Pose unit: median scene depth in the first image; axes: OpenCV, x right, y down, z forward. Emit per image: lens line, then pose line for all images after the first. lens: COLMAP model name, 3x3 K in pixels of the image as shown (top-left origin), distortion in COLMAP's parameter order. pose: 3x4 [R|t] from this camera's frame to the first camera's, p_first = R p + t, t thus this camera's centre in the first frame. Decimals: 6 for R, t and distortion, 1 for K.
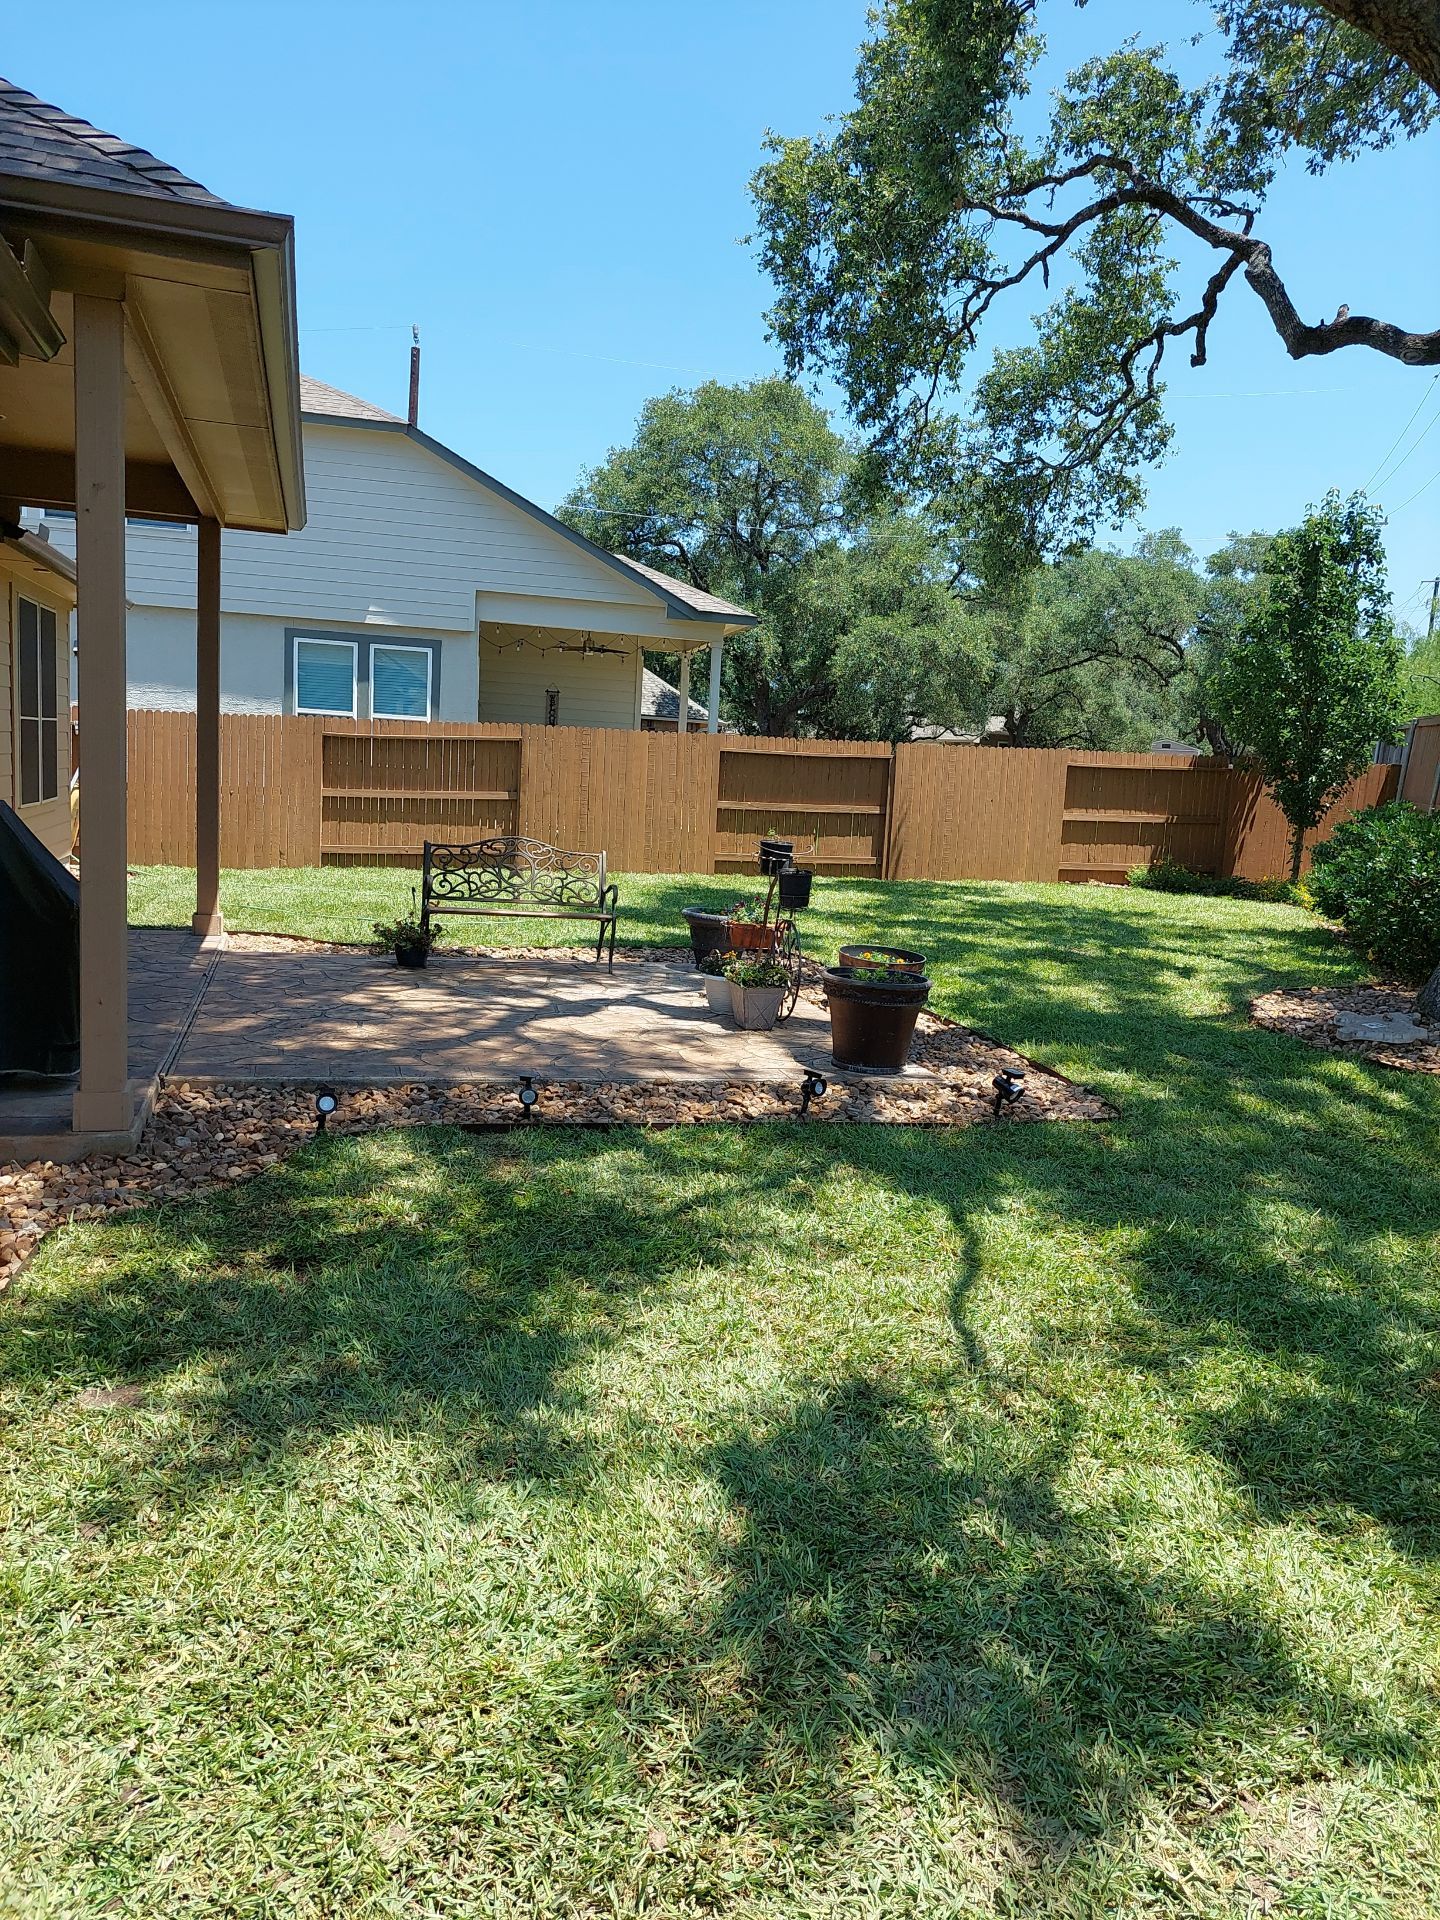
lens RADIAL K [[1332.0, 0, 721.1], [0, 1332.0, 947.6], [0, 0, 1]] dist [0.050068, -0.042776]
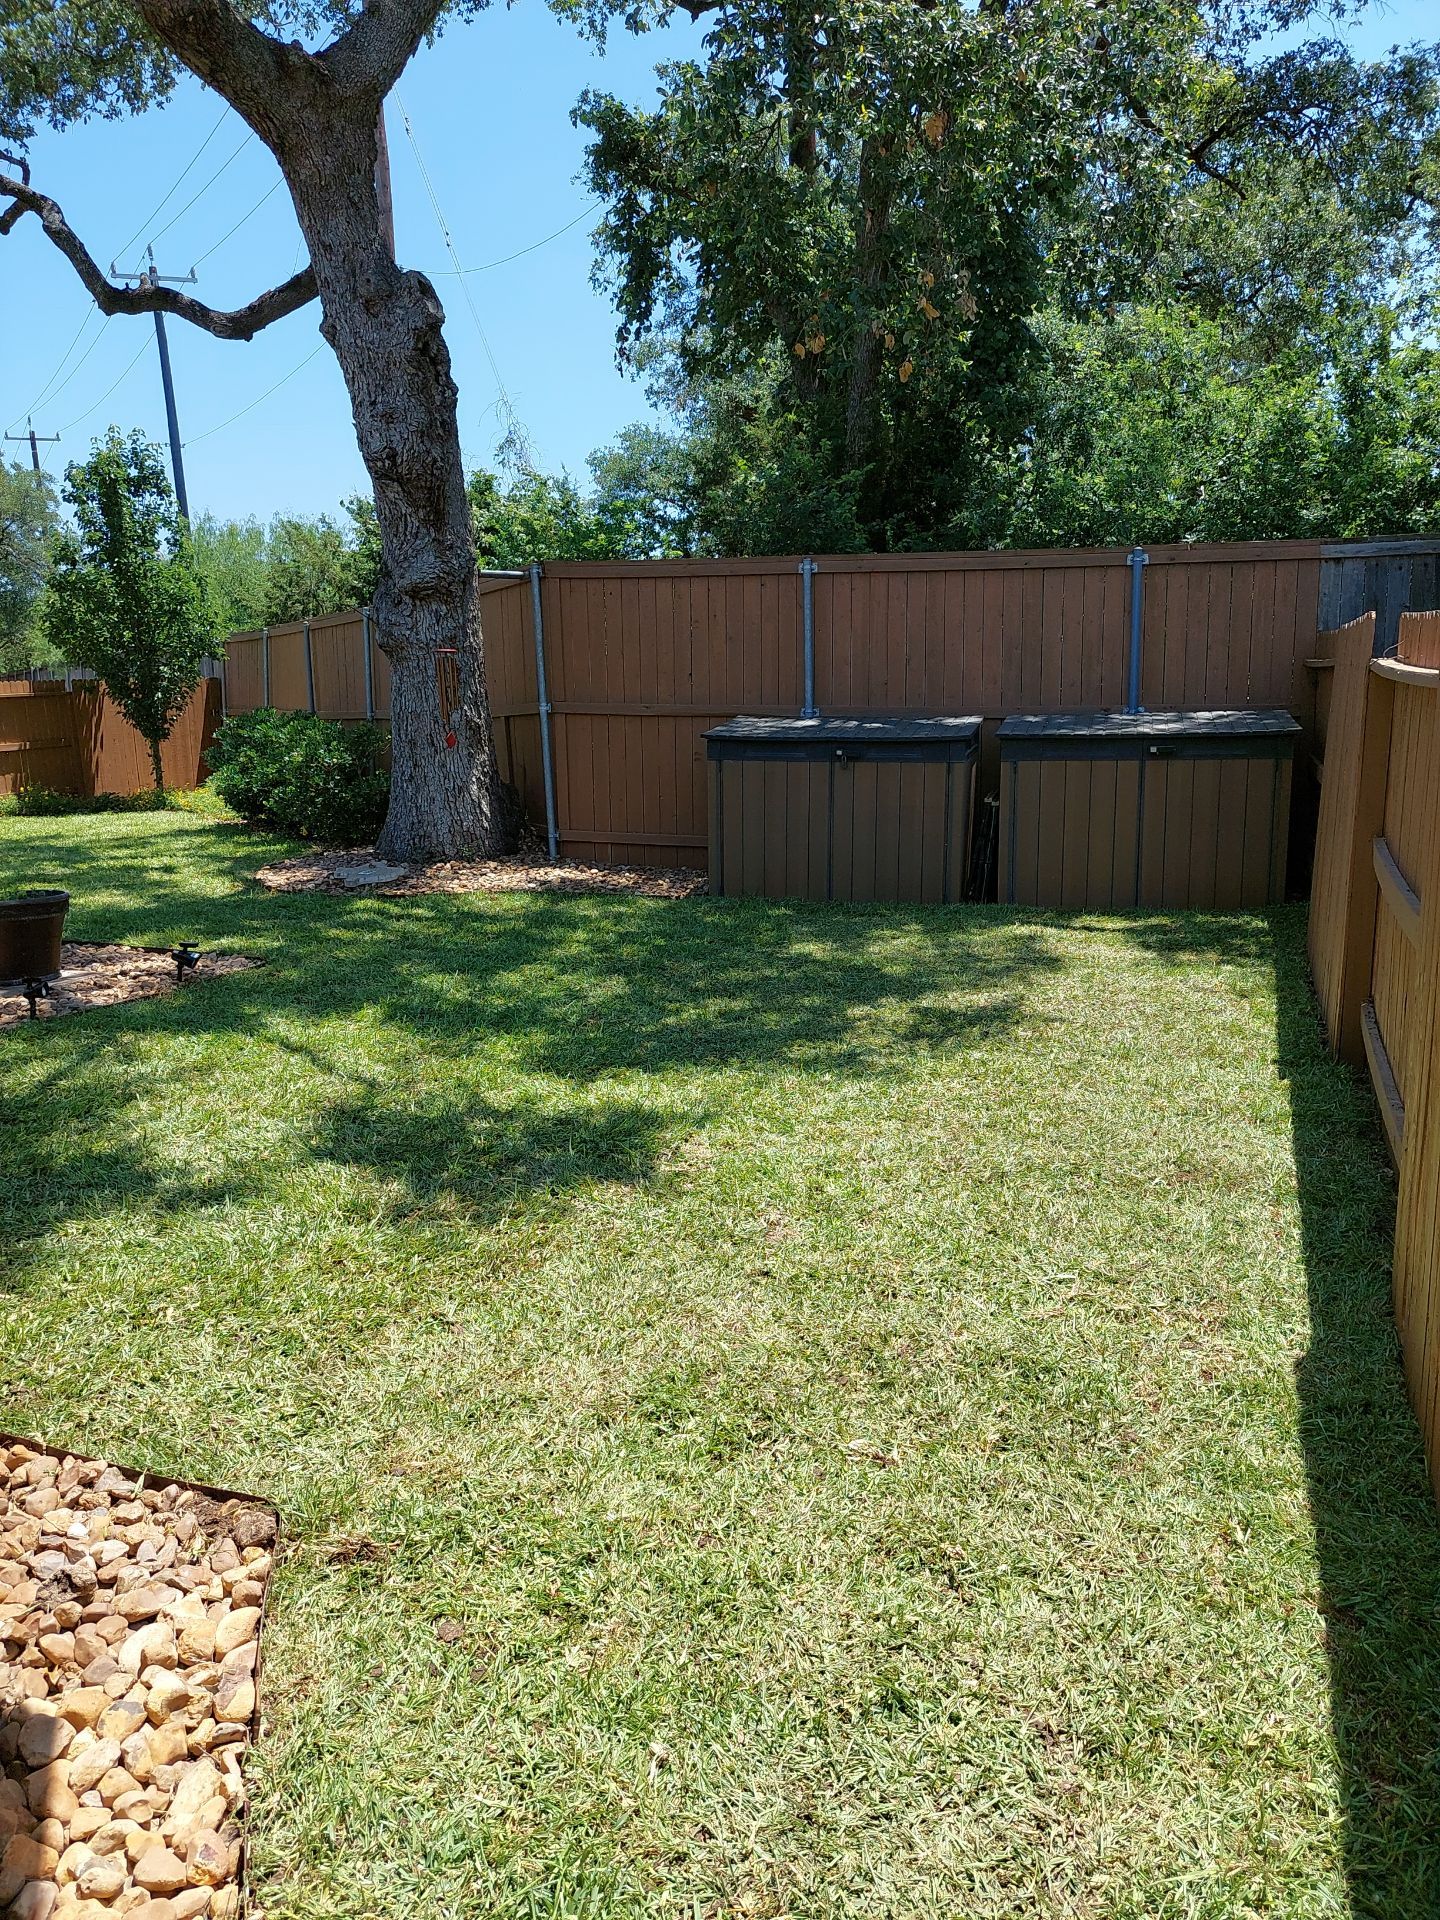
lens RADIAL K [[1394.7, 0, 632.2], [0, 1394.7, 958.6], [0, 0, 1]] dist [-0.010899, -0.006180]
pose [[0.679644, -0.210496, 0.702691, -0.178488], [0.169652, 0.977077, 0.128602, 0.005085], [-0.713654, 0.031809, 0.699776, -0.079666]]
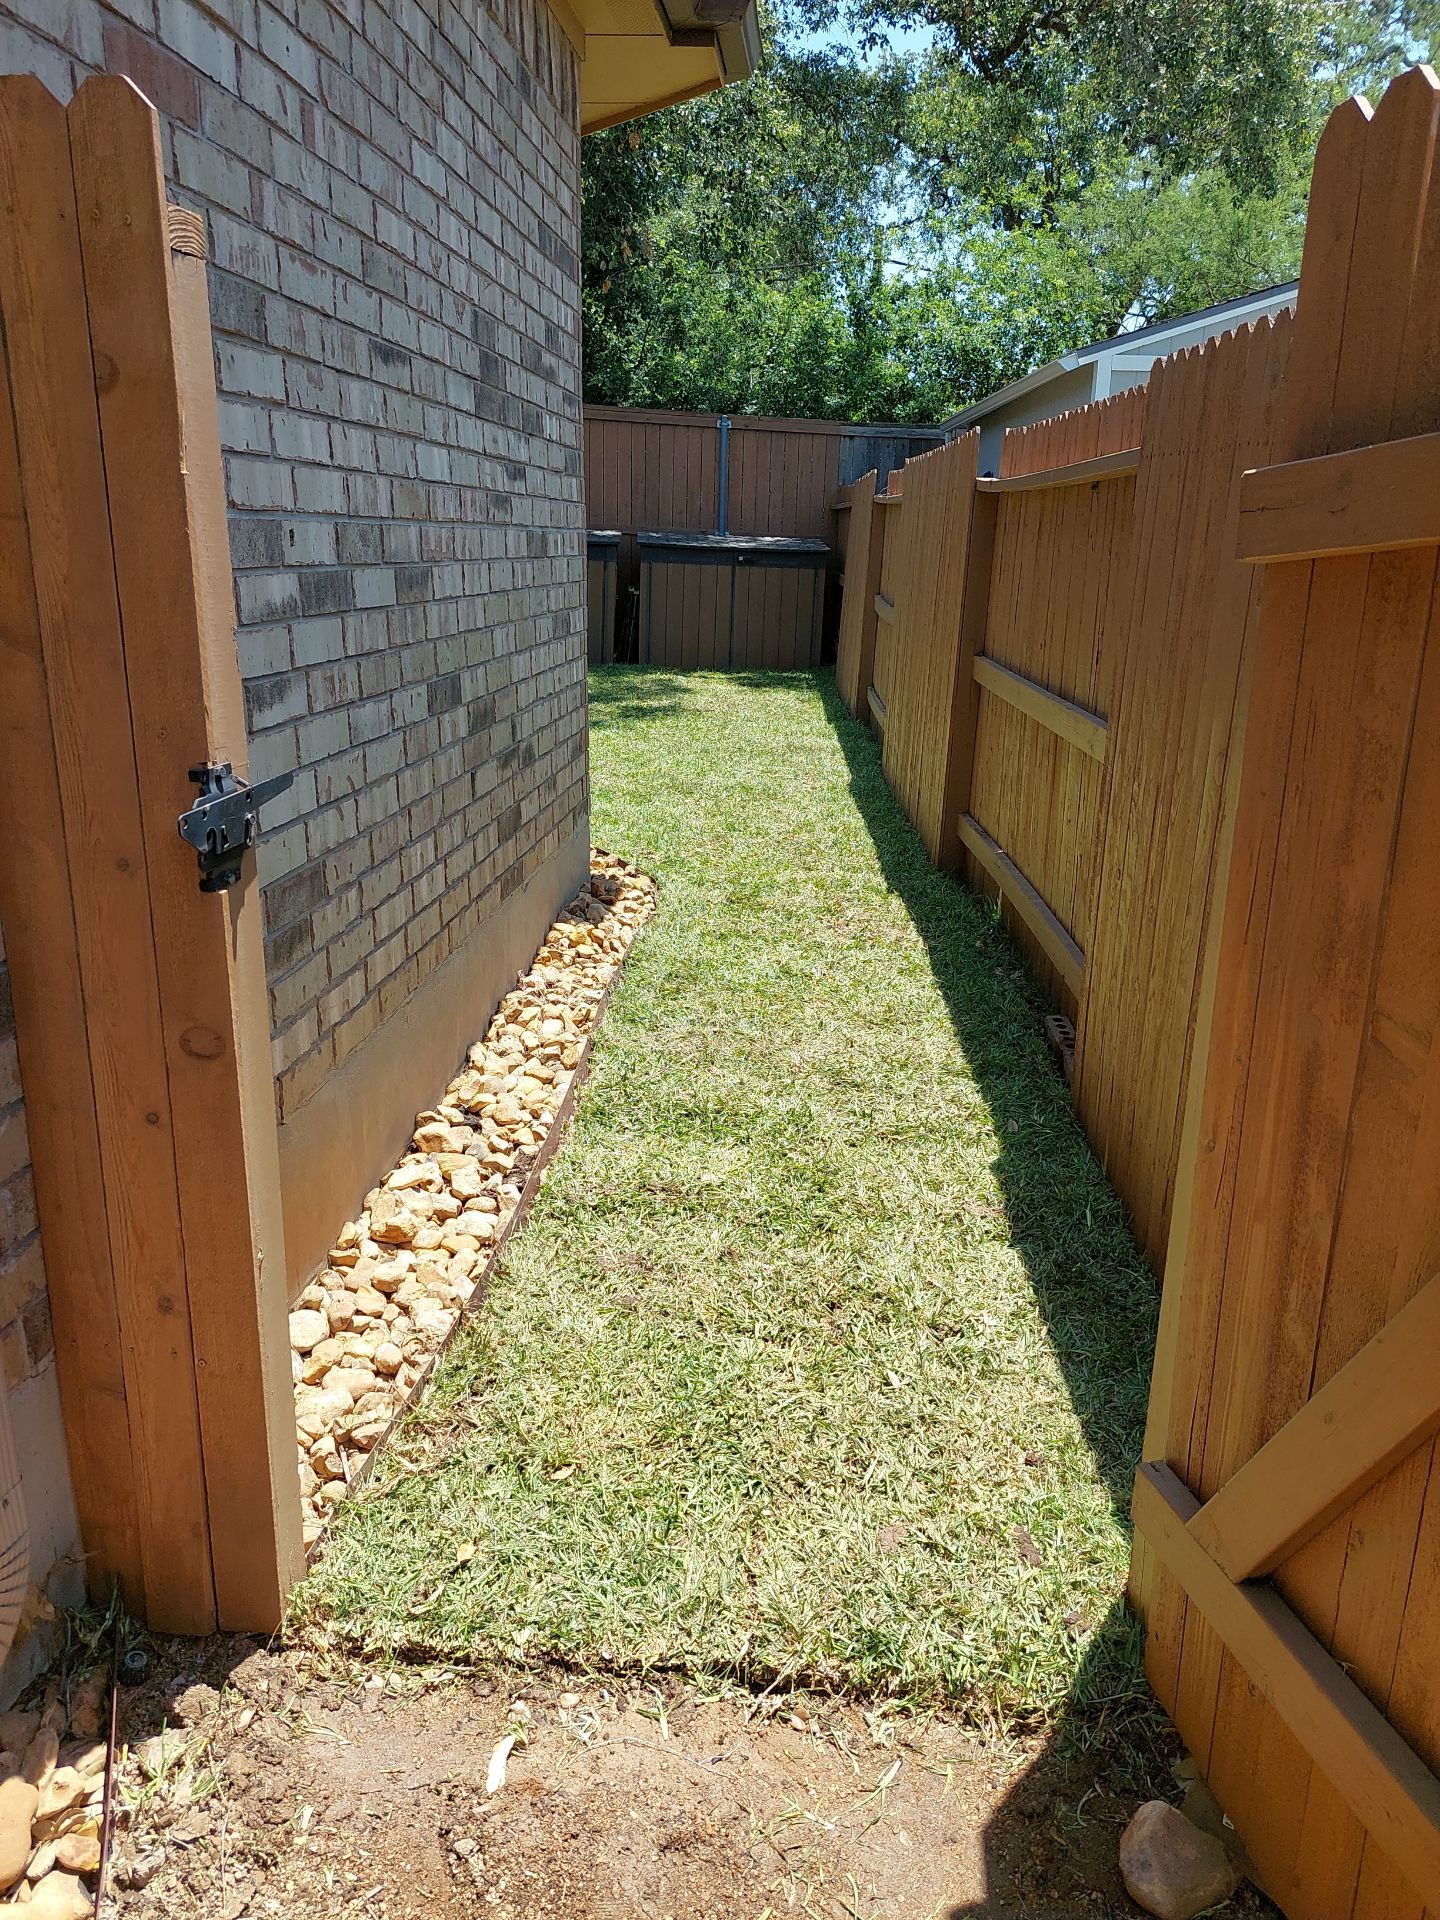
lens RADIAL K [[1368.9, 0, 720.0], [0, 1368.9, 960.0], [0, 0, 1]] dist [0.004915, -0.001214]
pose [[0.363046, -0.315907, 0.876585, -0.475199], [0.120732, 0.948790, 0.291926, 0.020192], [-0.923916, -0.000151, 0.382594, -0.155731]]
